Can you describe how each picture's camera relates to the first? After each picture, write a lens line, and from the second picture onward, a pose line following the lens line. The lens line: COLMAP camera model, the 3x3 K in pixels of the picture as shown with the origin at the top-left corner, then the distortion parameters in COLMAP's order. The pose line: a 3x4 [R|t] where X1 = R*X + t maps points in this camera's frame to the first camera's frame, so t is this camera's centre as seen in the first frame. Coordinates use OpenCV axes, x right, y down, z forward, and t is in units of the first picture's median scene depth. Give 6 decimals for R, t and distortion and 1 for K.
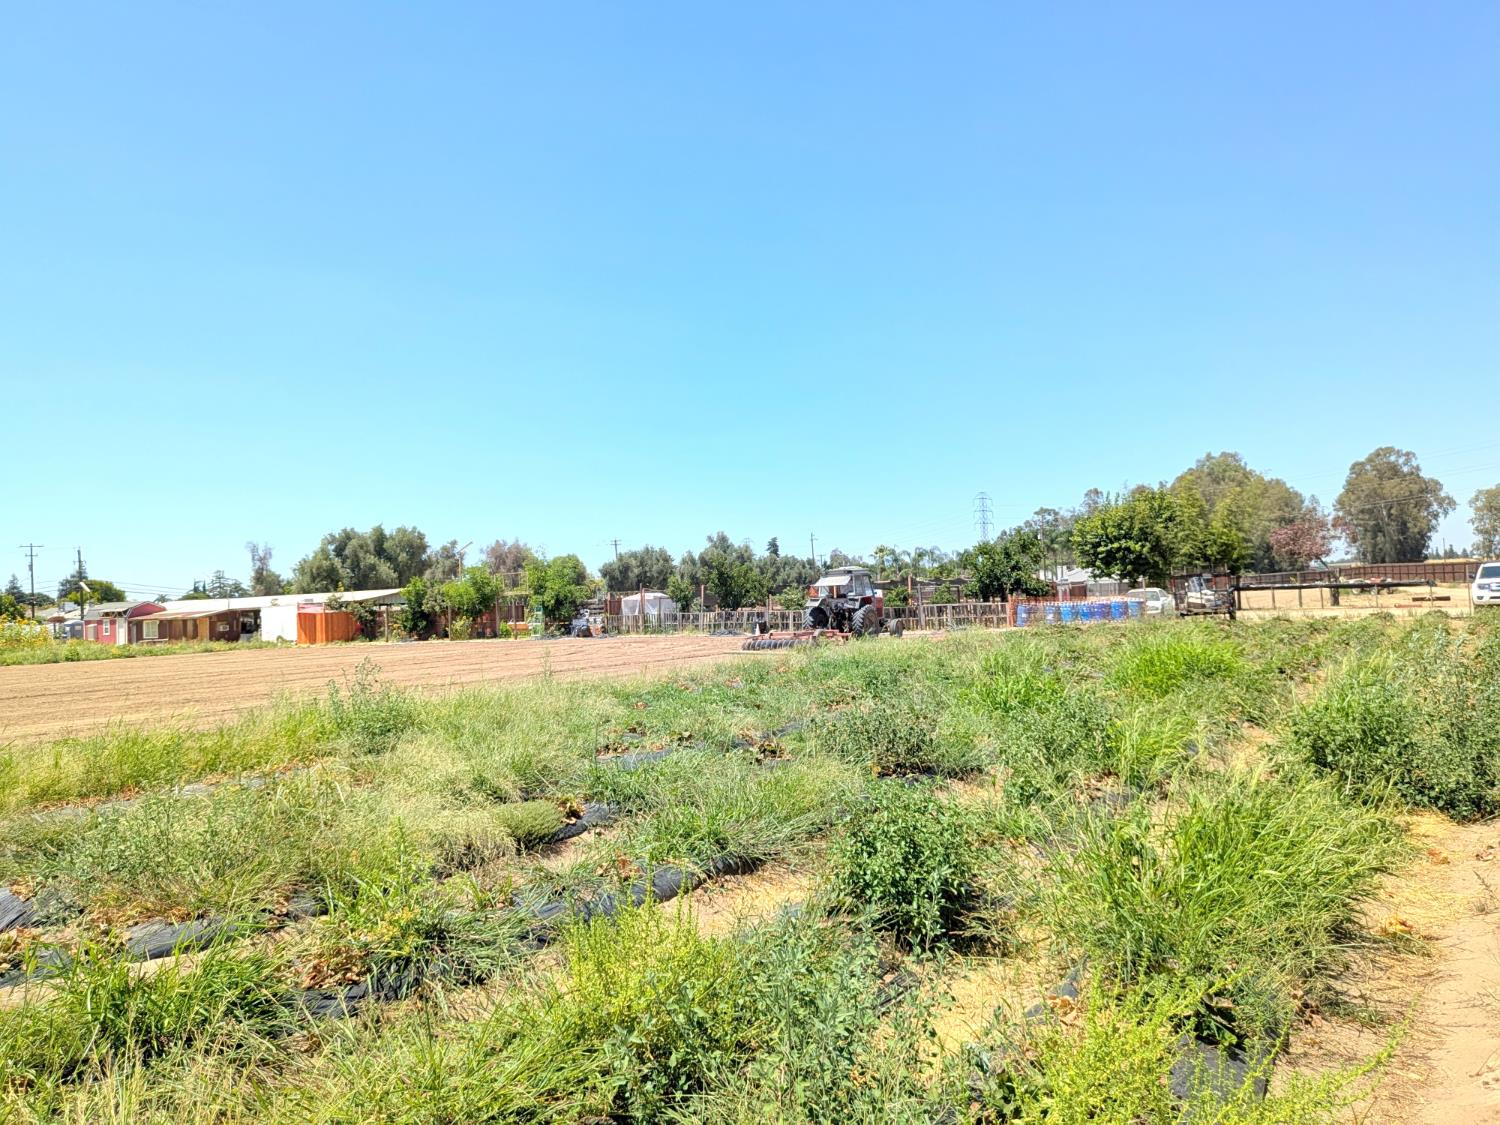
lens RADIAL K [[1063.9, 0, 728.2], [0, 1063.9, 539.4], [0, 0, 1]] dist [0.034951, -0.079023]
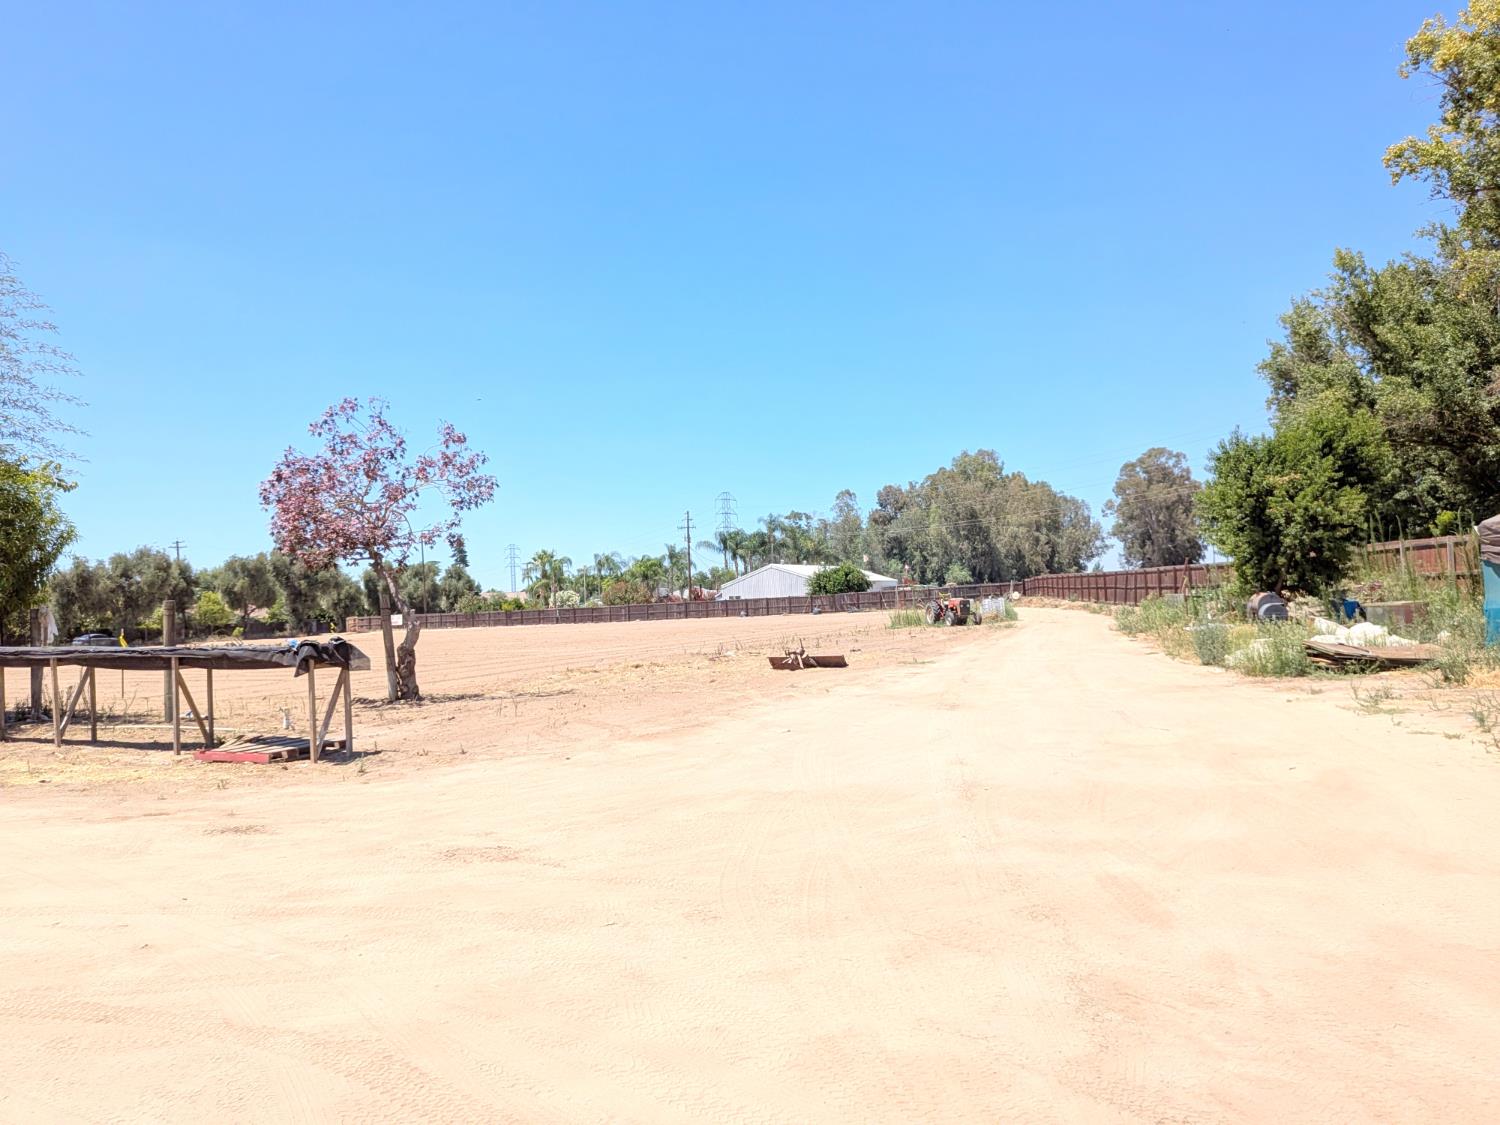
lens RADIAL K [[1063.9, 0, 748.3], [0, 1063.9, 565.6], [0, 0, 1]] dist [0.034951, -0.079023]
pose [[0.989588, 0.001480, 0.143918, 0.138545], [-0.003607, 0.999888, 0.014521, 0.003185], [-0.143881, -0.014889, 0.989483, 0.139421]]
